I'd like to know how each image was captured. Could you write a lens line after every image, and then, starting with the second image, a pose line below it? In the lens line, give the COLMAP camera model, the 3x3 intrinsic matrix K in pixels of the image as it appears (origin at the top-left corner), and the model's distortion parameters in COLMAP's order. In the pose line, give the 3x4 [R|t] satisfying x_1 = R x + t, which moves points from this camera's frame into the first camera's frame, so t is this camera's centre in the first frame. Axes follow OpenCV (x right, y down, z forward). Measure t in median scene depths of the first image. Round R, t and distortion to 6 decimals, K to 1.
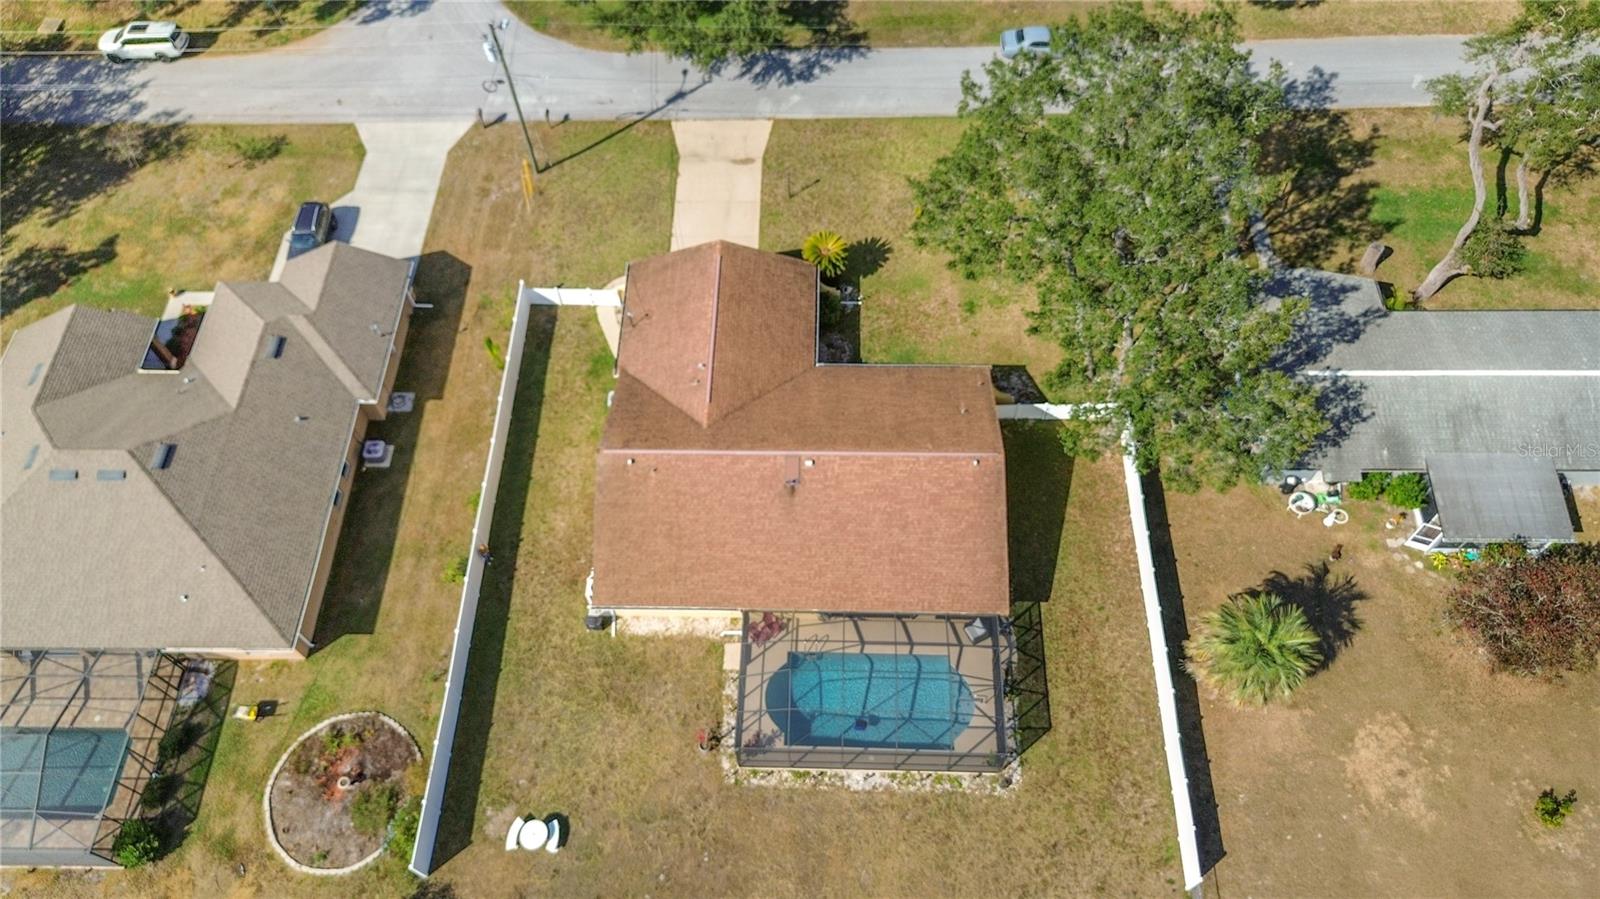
lens RADIAL K [[1151.6, 0, 805.6], [0, 1151.6, 457.4], [0, 0, 1]] dist [0.052777, -0.058232]
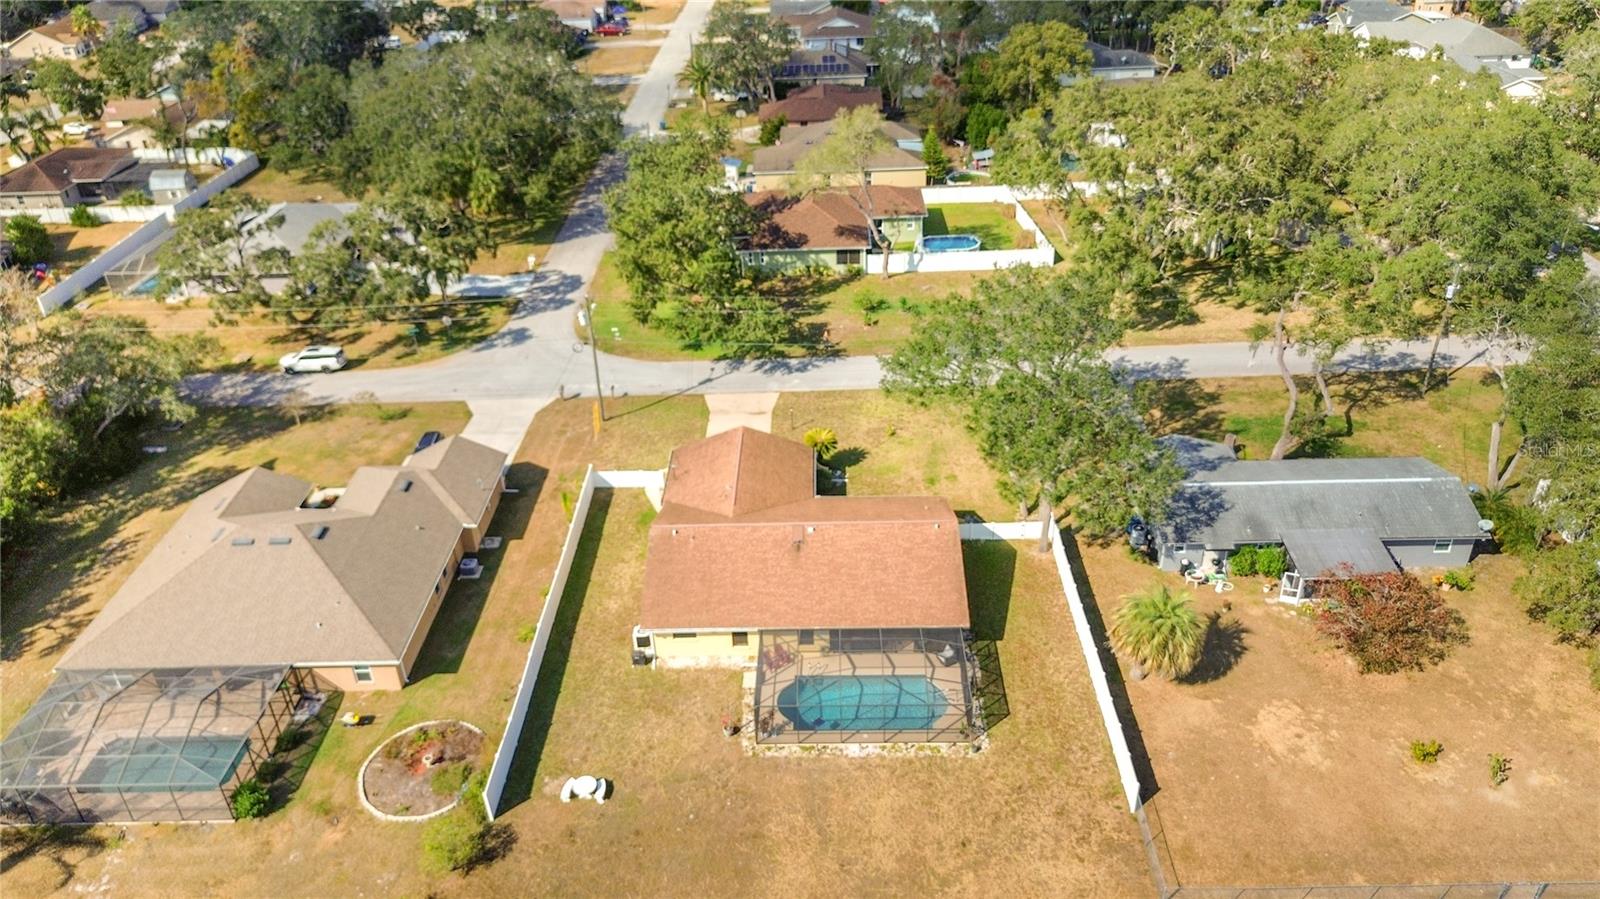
lens RADIAL K [[1164.2, 0, 797.6], [0, 1164.2, 449.4], [0, 0, 1]] dist [0.030094, -0.003072]
pose [[0.999964, -0.005193, 0.006729, -0.019862], [0.007789, 0.876756, -0.480872, 0.565481], [-0.003402, 0.480907, 0.876765, -0.211584]]
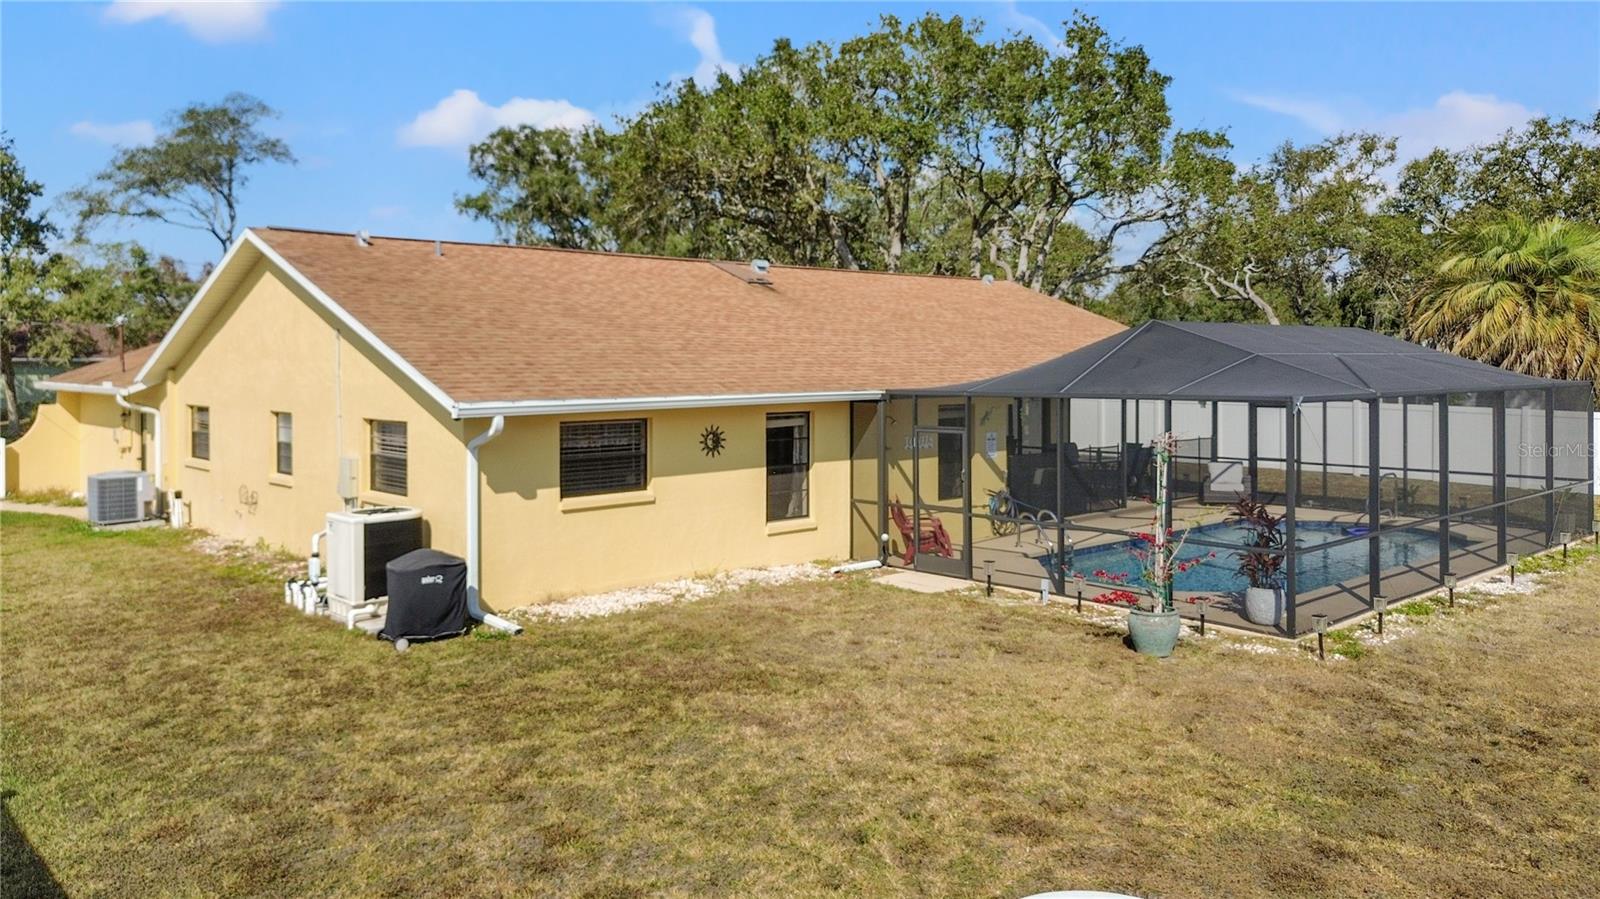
lens RADIAL K [[1151.6, 0, 805.6], [0, 1151.6, 457.4], [0, 0, 1]] dist [0.052777, -0.058232]
pose [[0.711778, -0.022720, 0.702037, -0.302505], [0.592678, 0.555827, -0.582914, 0.321335], [-0.376968, 0.830987, 0.409091, 0.874166]]
